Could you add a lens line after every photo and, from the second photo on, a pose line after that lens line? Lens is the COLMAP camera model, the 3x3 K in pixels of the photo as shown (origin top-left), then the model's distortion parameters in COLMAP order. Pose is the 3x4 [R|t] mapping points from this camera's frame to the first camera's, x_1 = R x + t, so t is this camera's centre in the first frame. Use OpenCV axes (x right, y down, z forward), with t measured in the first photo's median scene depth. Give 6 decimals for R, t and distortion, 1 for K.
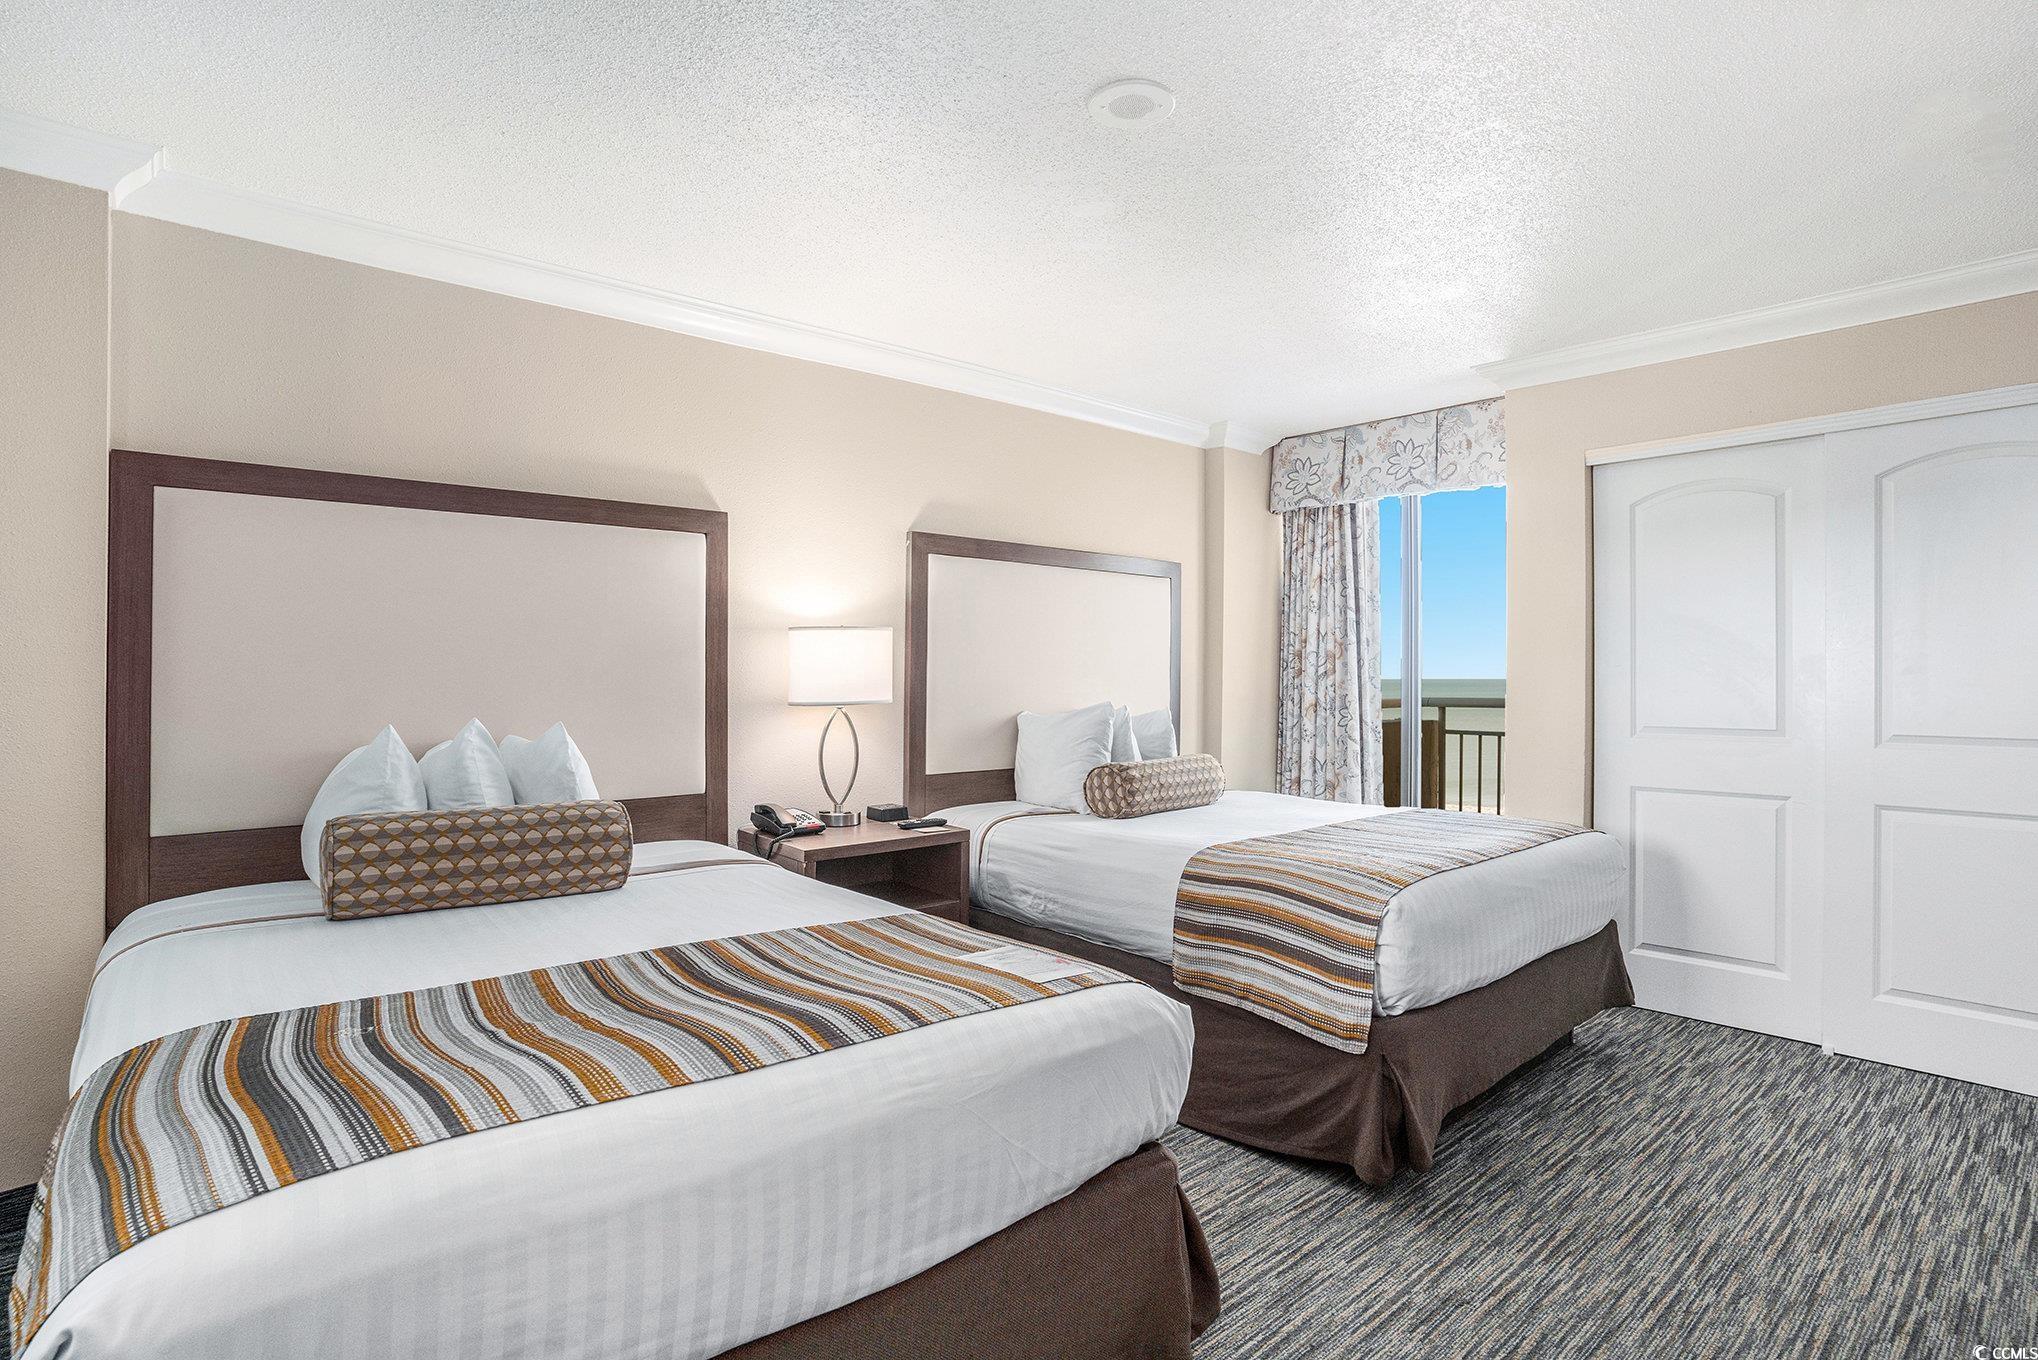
lens RADIAL K [[1016.0, 0, 1013.0], [0, 1016.0, 679.4], [0, 0, 1]] dist [-0.077013, 0.035644]
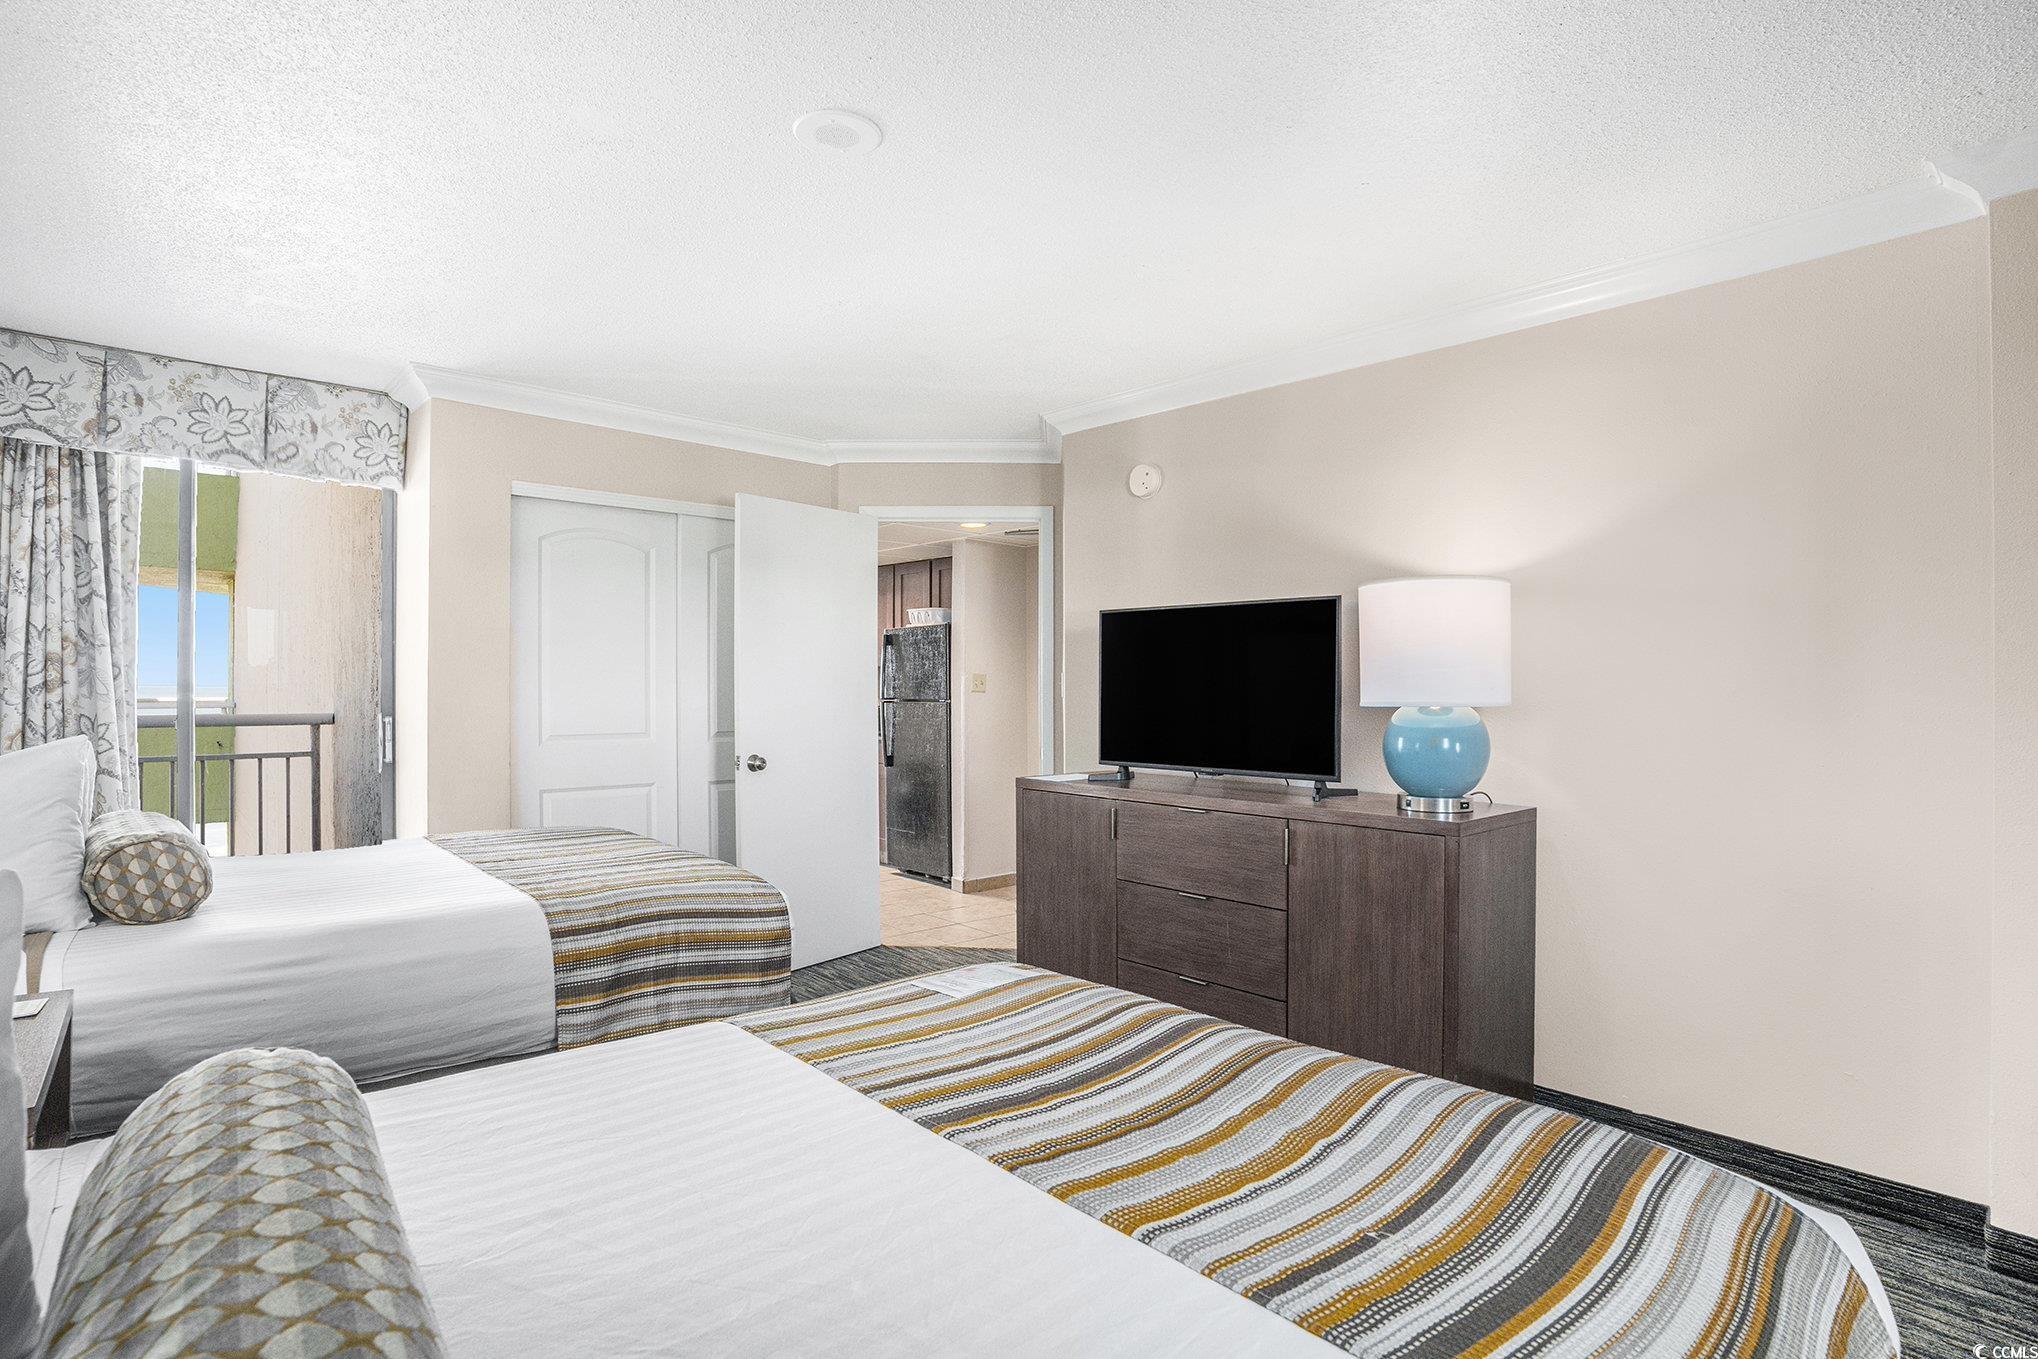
lens RADIAL K [[1016.0, 0, 1013.0], [0, 1016.0, 678.9], [0, 0, 1]] dist [-0.077013, 0.035644]
pose [[-0.011522, 0.008193, 0.999900, -0.405383], [-0.003811, 0.999959, -0.008238, -0.008628], [-0.999926, -0.003906, -0.011490, 0.379924]]
